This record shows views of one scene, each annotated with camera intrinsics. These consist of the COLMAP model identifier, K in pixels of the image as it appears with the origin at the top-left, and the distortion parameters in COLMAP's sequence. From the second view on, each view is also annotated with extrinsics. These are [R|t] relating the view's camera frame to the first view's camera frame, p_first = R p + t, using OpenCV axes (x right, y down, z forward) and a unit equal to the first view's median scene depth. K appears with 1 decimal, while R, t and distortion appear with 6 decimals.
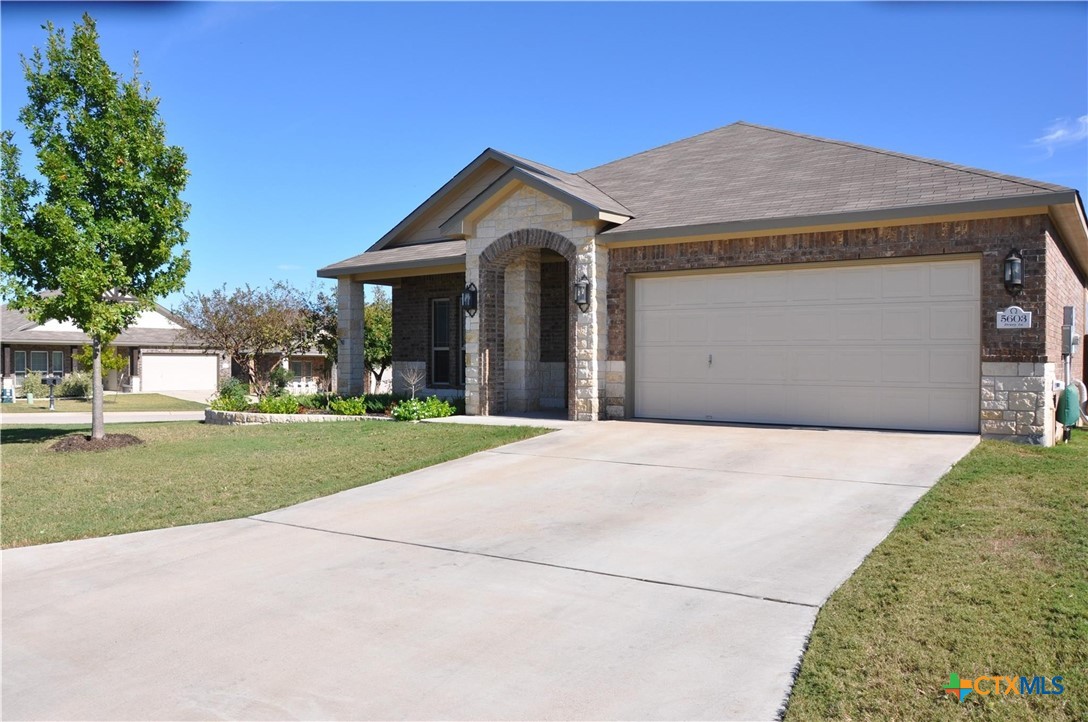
lens RADIAL K [[846.5, 0, 529.0], [0, 846.5, 377.9], [0, 0, 1]] dist [-0.162480, 0.124747]
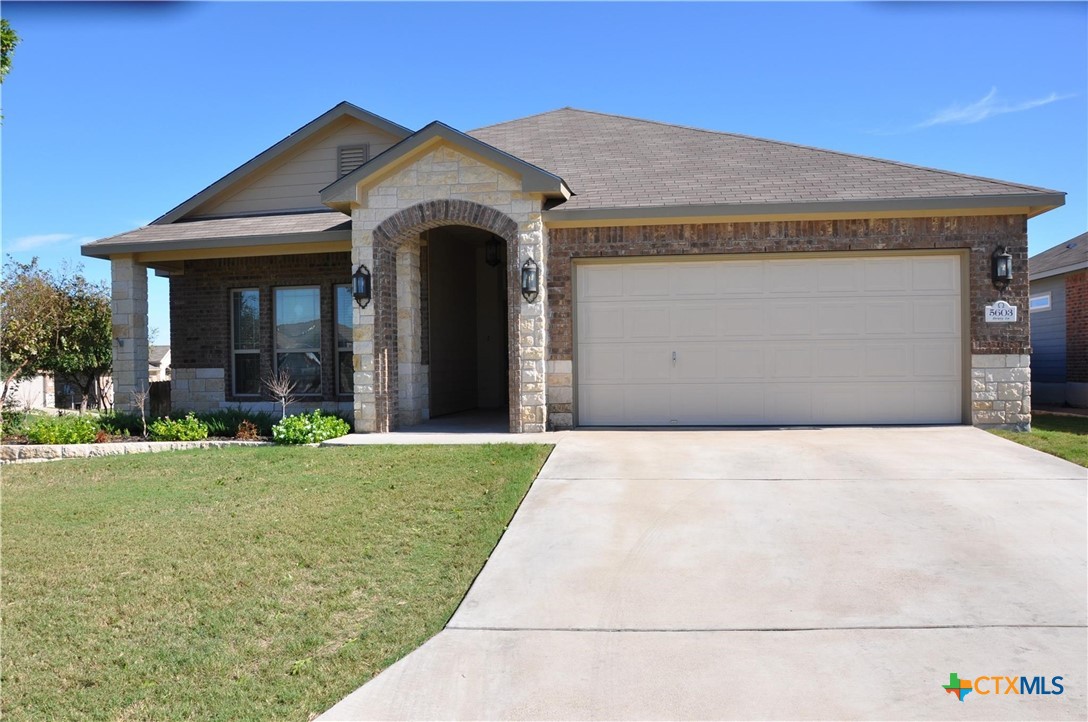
lens RADIAL K [[846.5, 0, 529.0], [0, 846.5, 377.9], [0, 0, 1]] dist [-0.162480, 0.124747]
pose [[0.891458, -0.022098, 0.452564, -0.312752], [0.025526, 0.999673, -0.001468, -0.002214], [-0.452383, 0.012861, 0.891731, 0.255461]]
